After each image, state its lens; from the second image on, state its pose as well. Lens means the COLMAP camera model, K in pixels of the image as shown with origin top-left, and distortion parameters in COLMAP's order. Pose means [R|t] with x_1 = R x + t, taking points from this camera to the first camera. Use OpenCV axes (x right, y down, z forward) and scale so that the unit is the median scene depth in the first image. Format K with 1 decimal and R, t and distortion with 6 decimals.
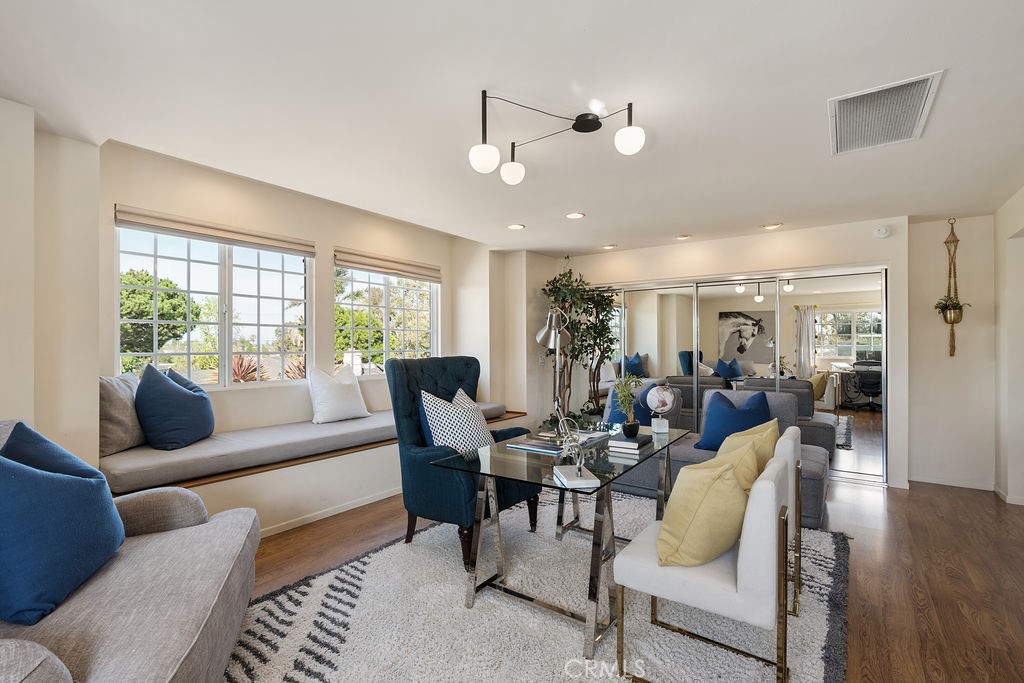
lens RADIAL K [[468.0, 0, 512.8], [0, 468.0, 342.5], [0, 0, 1]] dist [-0.001425, 0.000158]
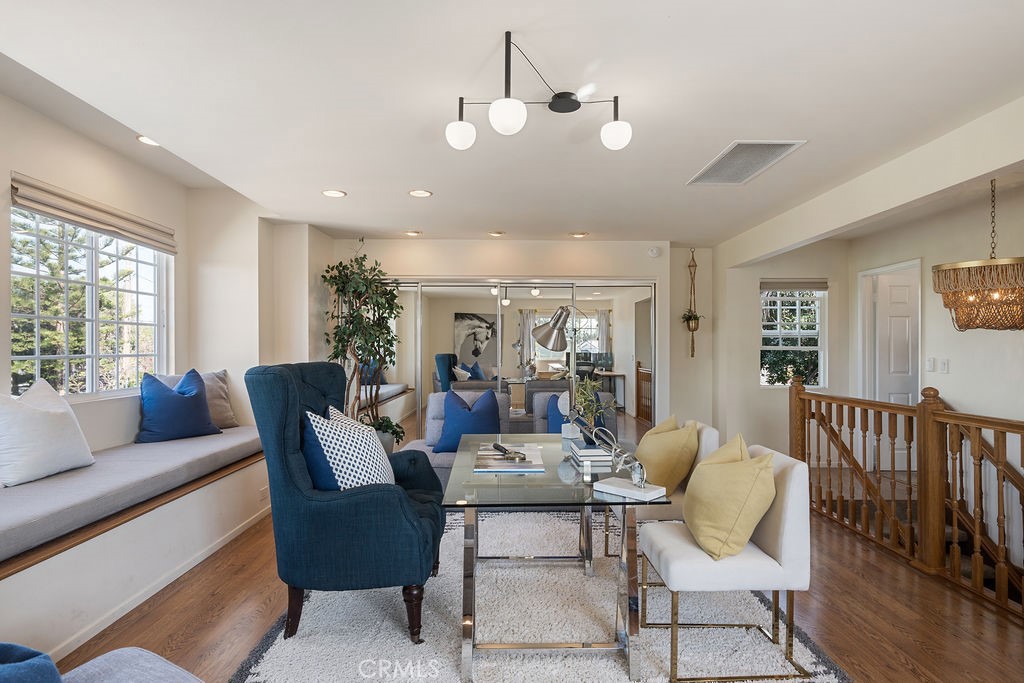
lens RADIAL K [[538.6, 0, 511.8], [0, 538.6, 345.7], [0, 0, 1]] dist [-0.001806, 0.000117]
pose [[0.802769, 0.004783, 0.596271, -0.237286], [-0.005642, 0.999984, -0.000425, 0.001661], [-0.596263, -0.003023, 0.802783, 0.095953]]
